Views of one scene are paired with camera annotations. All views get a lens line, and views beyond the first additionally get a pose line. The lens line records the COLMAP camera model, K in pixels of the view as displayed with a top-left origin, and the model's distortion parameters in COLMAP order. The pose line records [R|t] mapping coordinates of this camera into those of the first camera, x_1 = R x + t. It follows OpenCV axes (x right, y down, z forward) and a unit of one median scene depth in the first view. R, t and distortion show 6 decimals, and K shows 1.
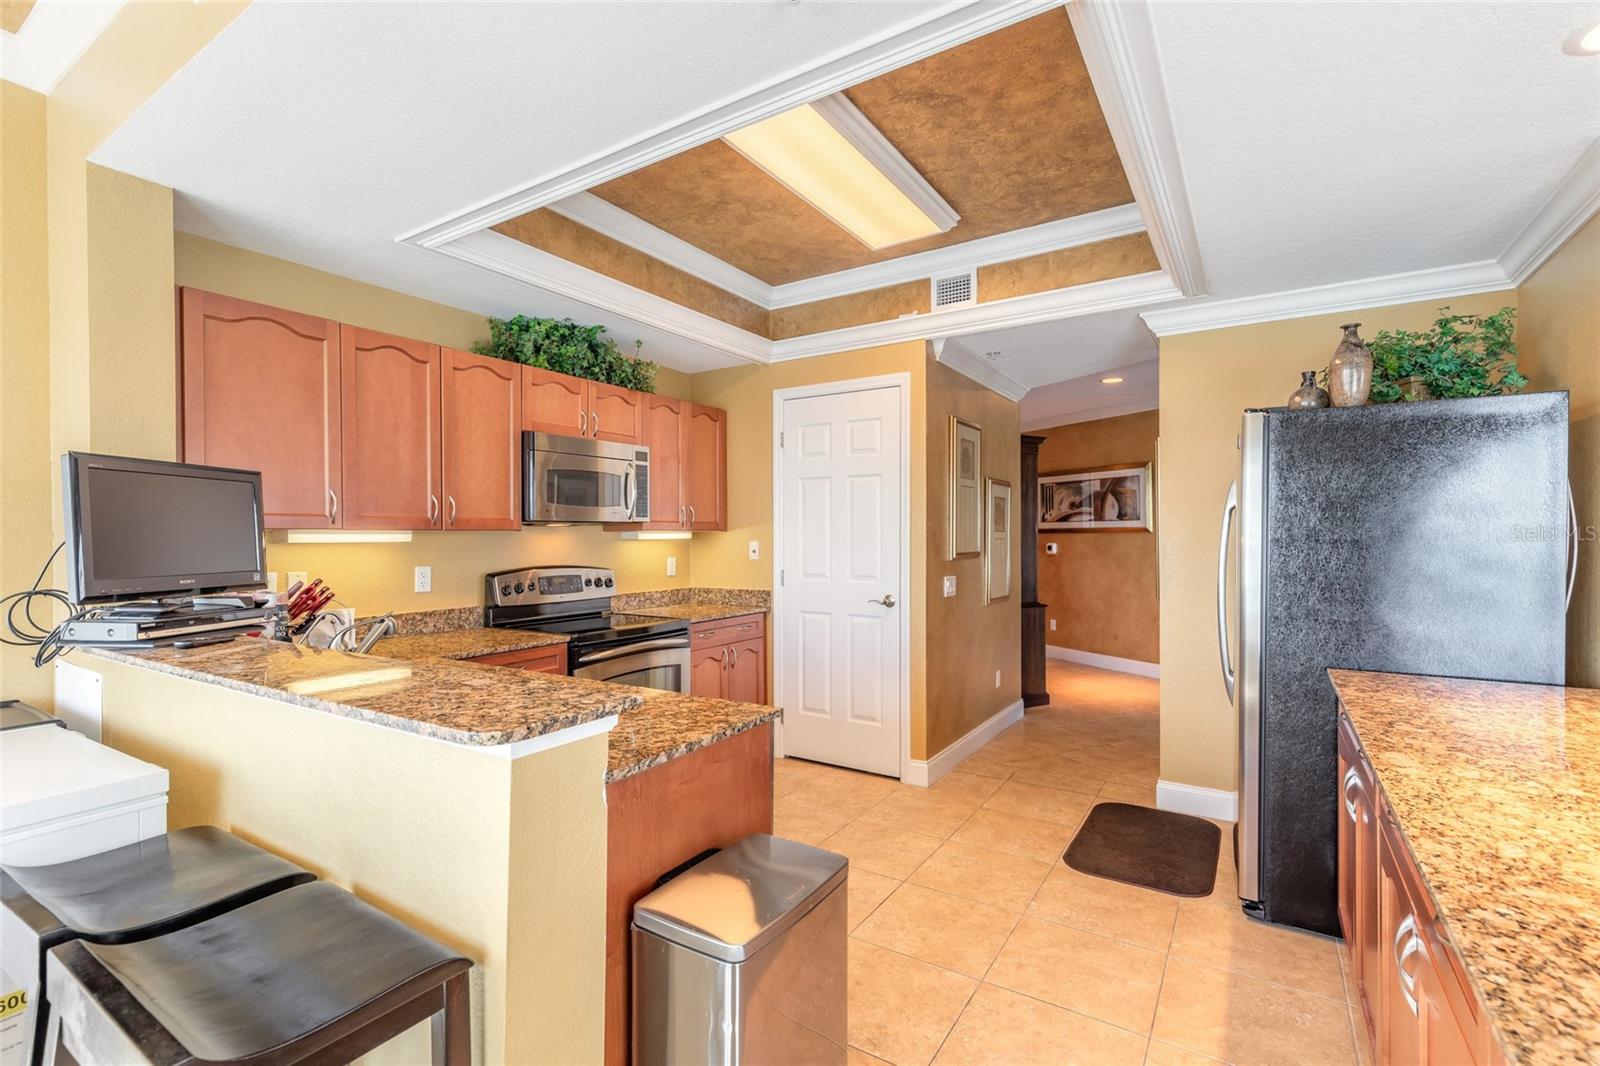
lens RADIAL K [[721.8, 0, 788.0], [0, 721.8, 539.5], [0, 0, 1]] dist [0.009921, -0.002932]
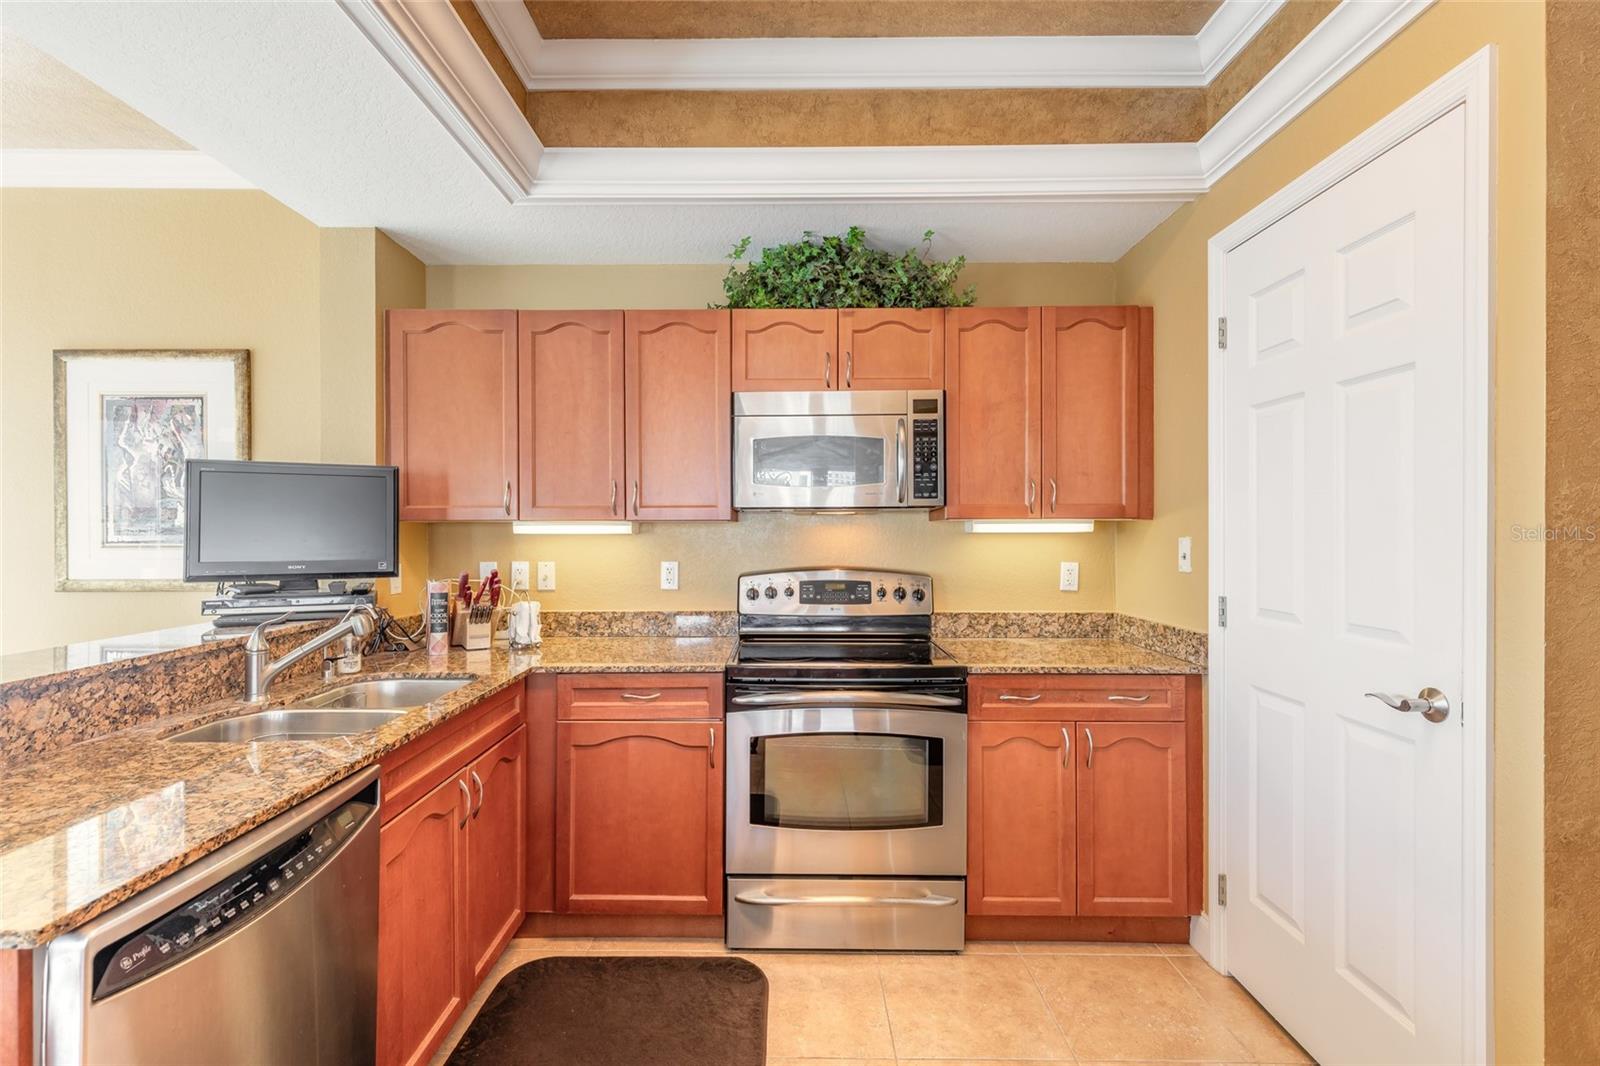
lens RADIAL K [[721.8, 0, 785.7], [0, 721.8, 531.1], [0, 0, 1]] dist [0.009921, -0.002932]
pose [[0.541567, 0.003963, -0.840648, 0.309436], [-0.005360, 0.999985, 0.001261, -0.002024], [0.840640, 0.003823, 0.541580, 0.594317]]
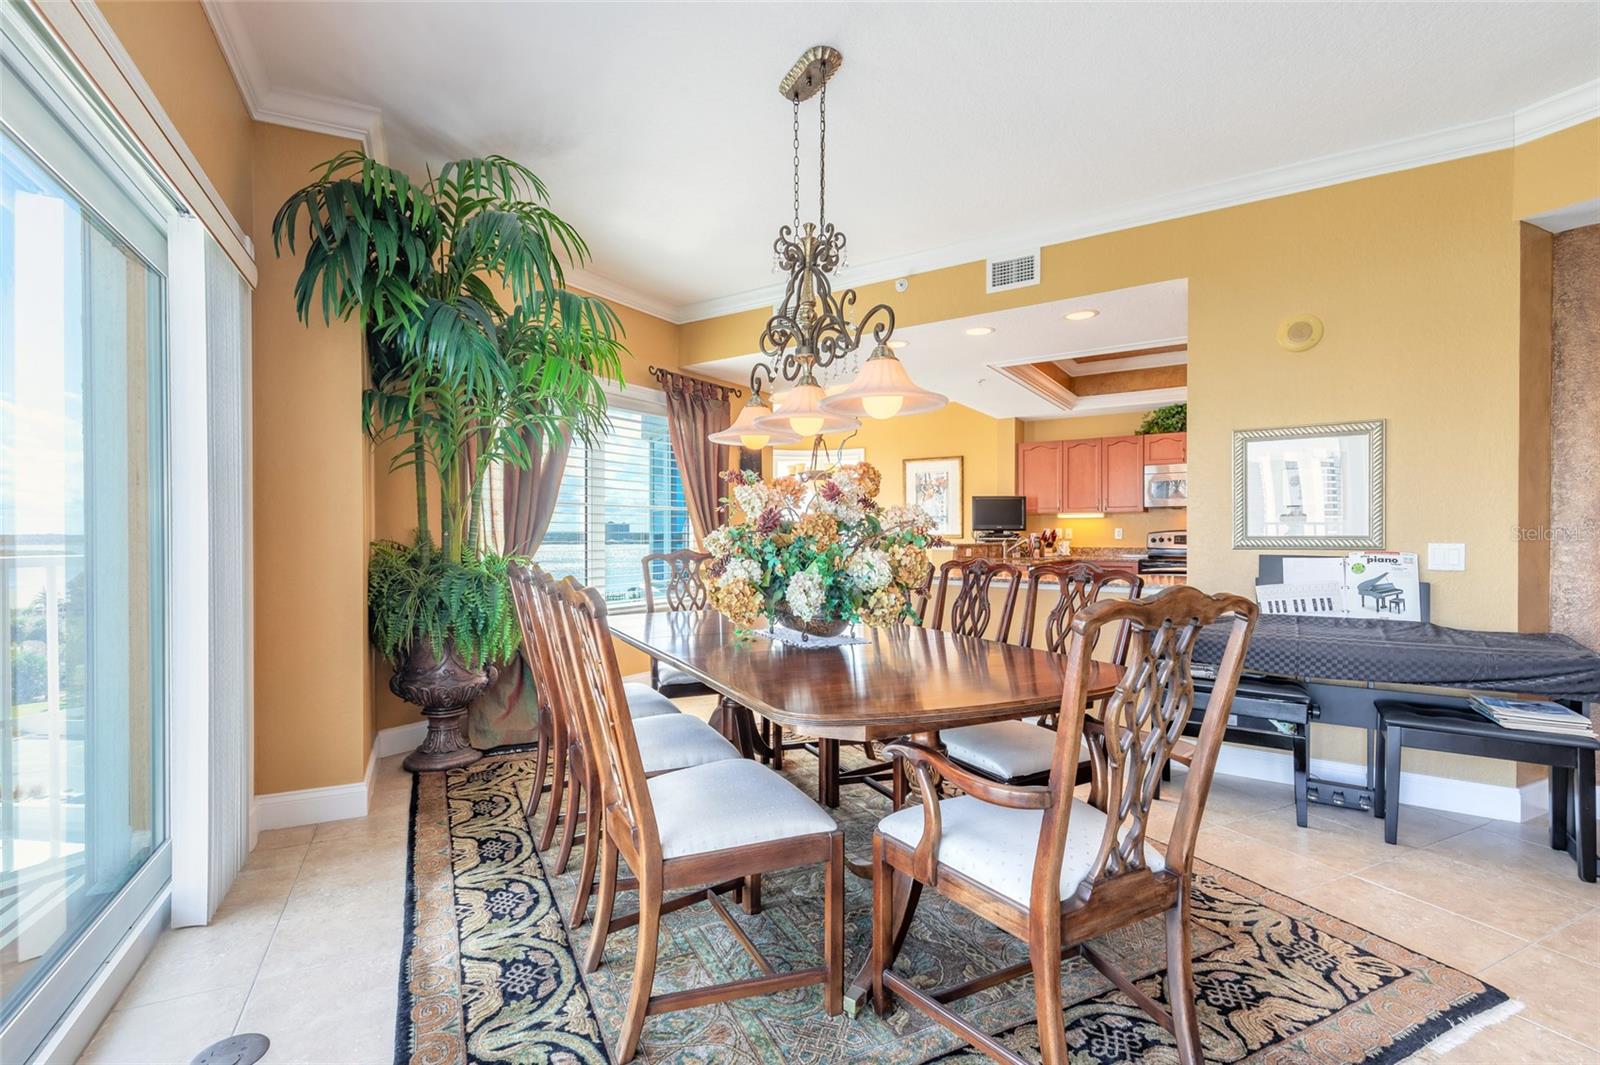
lens RADIAL K [[721.8, 0, 798.8], [0, 721.8, 536.5], [0, 0, 1]] dist [0.009921, -0.002932]
pose [[0.001541, 0.008854, -0.999960, 1.717143], [-0.006253, 0.999941, 0.008844, 0.047007], [0.999979, 0.006240, 0.001597, -0.035832]]
